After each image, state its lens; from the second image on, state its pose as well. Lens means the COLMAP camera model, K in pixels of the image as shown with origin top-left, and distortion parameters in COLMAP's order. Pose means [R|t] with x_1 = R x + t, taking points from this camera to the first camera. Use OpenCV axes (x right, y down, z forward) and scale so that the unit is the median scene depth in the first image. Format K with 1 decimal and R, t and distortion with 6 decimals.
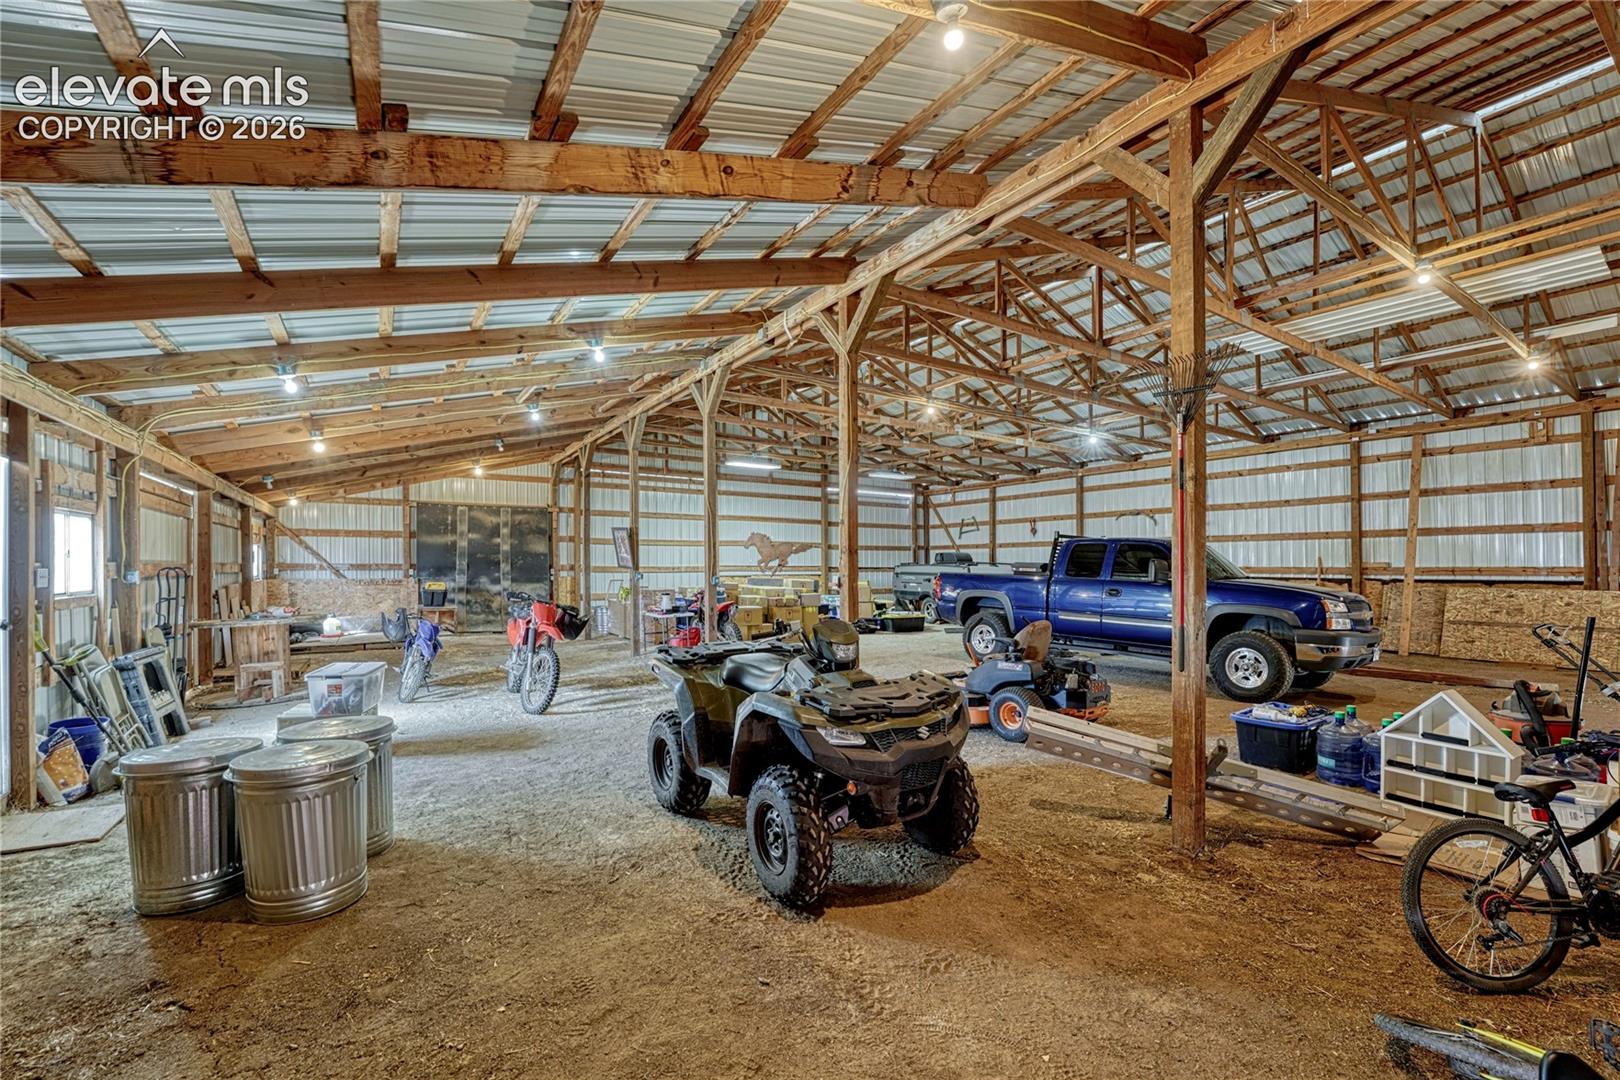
lens RADIAL K [[672.5, 0, 808.4], [0, 672.5, 555.2], [0, 0, 1]] dist [-0.000237, -0.000017]
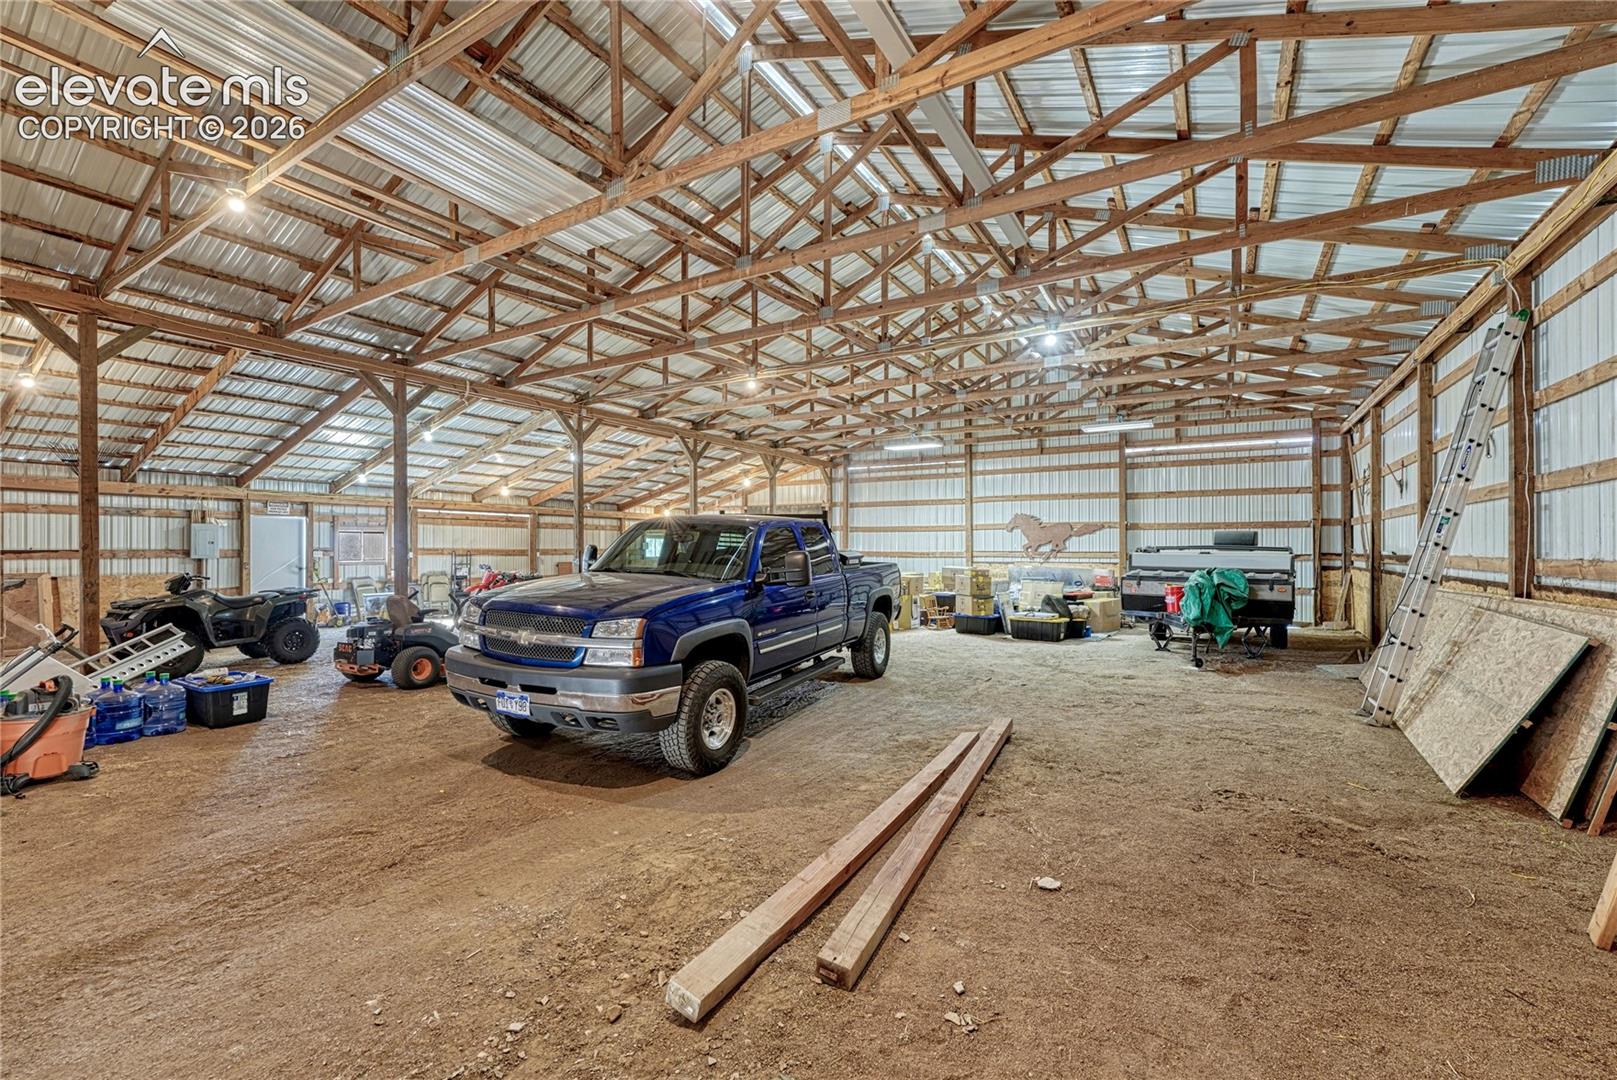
lens RADIAL K [[671.3, 0, 806.9], [0, 671.3, 555.2], [0, 0, 1]] dist [-0.000237, -0.000017]
pose [[0.440559, 0.004735, -0.897711, 0.601880], [0.010360, 0.999893, 0.010359, 0.008939], [0.897664, -0.013864, 0.440462, 0.371091]]
